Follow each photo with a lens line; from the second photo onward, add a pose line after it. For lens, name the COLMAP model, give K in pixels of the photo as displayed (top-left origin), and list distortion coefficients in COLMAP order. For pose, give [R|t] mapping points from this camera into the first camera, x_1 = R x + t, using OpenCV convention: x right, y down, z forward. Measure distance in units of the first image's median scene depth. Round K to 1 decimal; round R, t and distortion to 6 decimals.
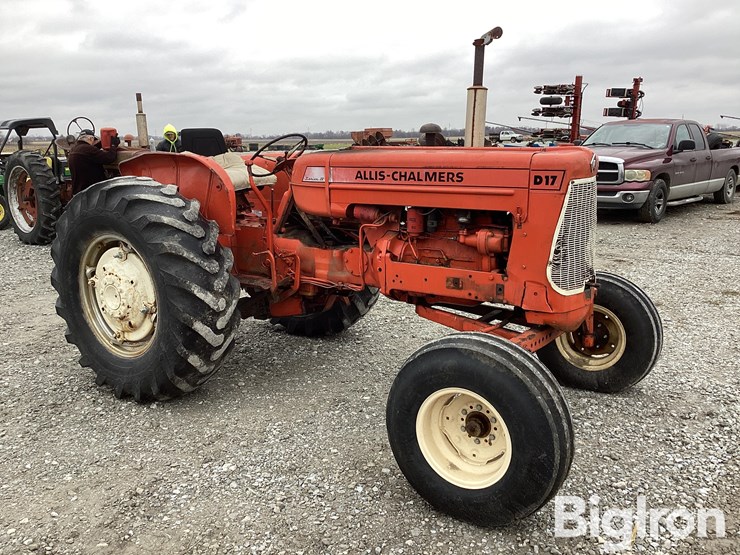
lens RADIAL K [[665.1, 0, 374.6], [0, 665.1, 278.7], [0, 0, 1]] dist [0.116021, -0.214244]
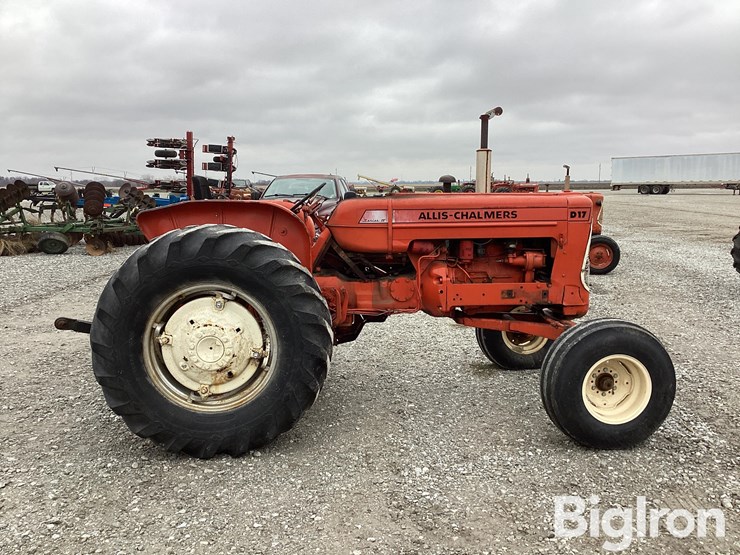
lens RADIAL K [[665.1, 0, 374.6], [0, 665.1, 278.7], [0, 0, 1]] dist [0.116021, -0.214244]
pose [[0.786246, -0.078636, 0.612890, -0.836906], [0.124554, 0.991679, -0.032547, -0.012822], [-0.605230, 0.101928, 0.789498, 0.103621]]
